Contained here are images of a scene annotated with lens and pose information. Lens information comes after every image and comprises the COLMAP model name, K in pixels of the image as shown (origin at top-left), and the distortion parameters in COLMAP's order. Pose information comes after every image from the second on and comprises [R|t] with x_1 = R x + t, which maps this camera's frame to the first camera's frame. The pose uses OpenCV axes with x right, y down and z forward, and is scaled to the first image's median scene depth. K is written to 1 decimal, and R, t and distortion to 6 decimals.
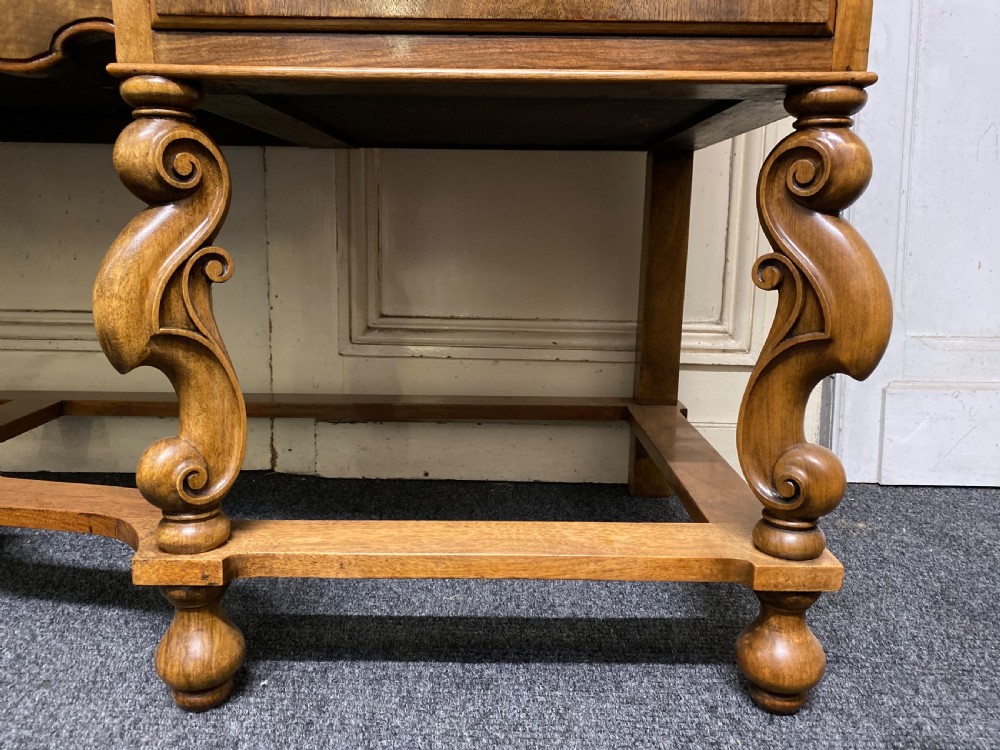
lens RADIAL K [[780.0, 0, 499.6], [0, 780.0, 376.2], [0, 0, 1]] dist [0.012300, -0.008410]
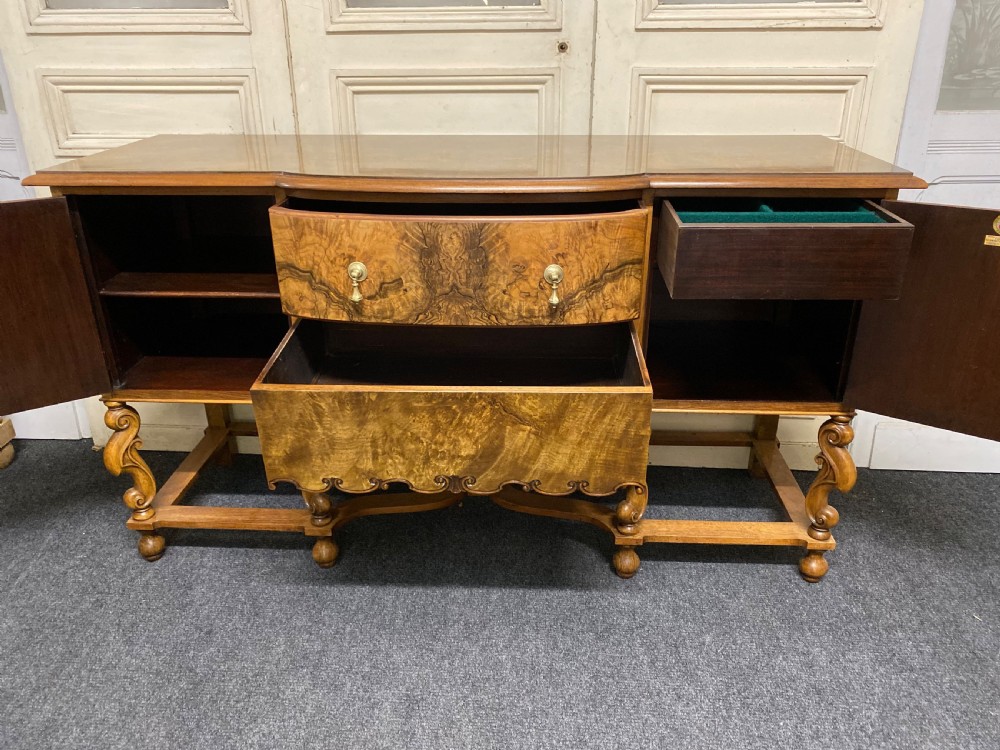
lens RADIAL K [[773.3, 0, 500.6], [0, 773.3, 370.0], [0, 0, 1]] dist [0.042231, -0.044249]
pose [[0.998361, 0.003810, -0.057099, -0.720439], [0.009418, 0.973238, 0.229606, -1.137778], [0.056445, -0.229767, 0.971607, -1.928628]]
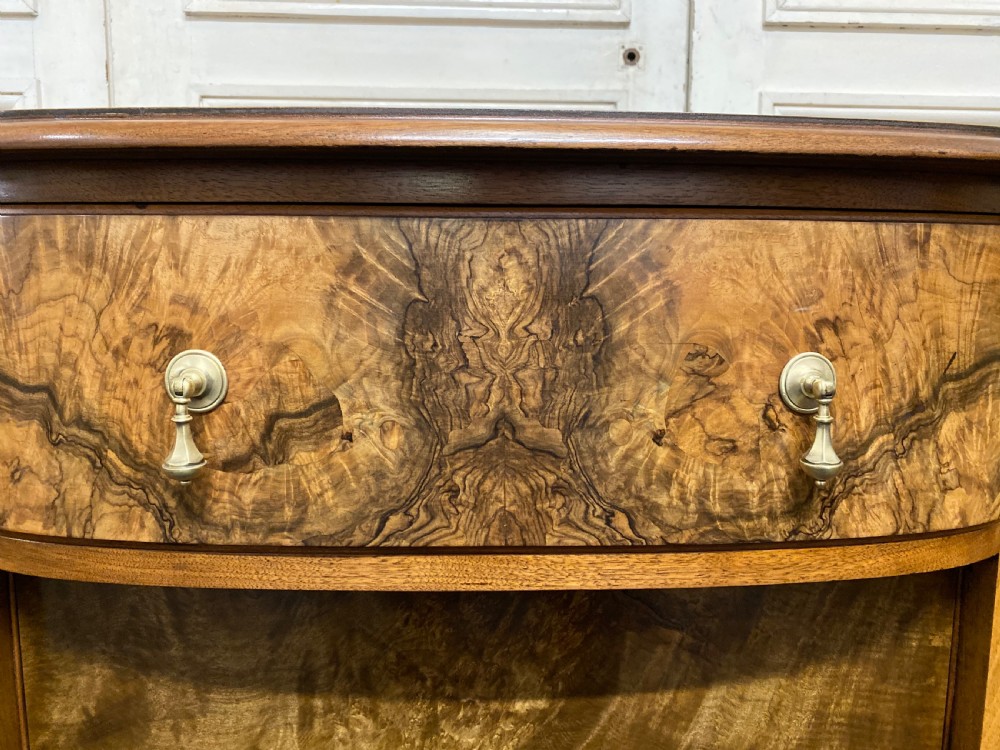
lens RADIAL K [[778.0, 0, 498.8], [0, 778.0, 369.6], [0, 0, 1]] dist [0.015695, -0.011798]
pose [[0.999050, -0.010670, 0.042245, -1.038515], [0.013411, 0.997785, -0.065148, -0.876104], [-0.041456, 0.065653, 0.996981, -0.138562]]
